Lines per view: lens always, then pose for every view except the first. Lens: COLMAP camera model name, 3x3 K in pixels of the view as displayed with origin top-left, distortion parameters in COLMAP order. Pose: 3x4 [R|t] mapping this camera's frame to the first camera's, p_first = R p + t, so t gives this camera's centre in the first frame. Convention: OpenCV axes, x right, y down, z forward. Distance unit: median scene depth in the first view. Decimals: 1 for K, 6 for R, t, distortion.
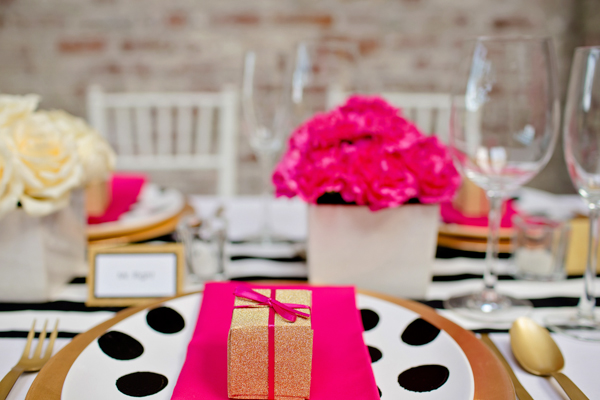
lens RADIAL K [[520.8, 0, 300.0], [0, 520.8, 200.0], [0, 0, 1]] dist [-0.051976, 0.003033]
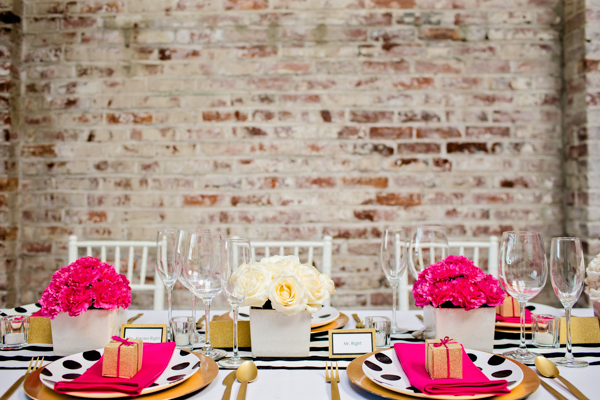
lens RADIAL K [[520.8, 0, 300.0], [0, 520.8, 200.0], [0, 0, 1]] dist [-0.051976, 0.003033]
pose [[0.999897, -0.003722, -0.013836, -0.507457], [0.000379, 0.972193, -0.234180, 0.075810], [0.014322, 0.234151, 0.972095, -1.177772]]
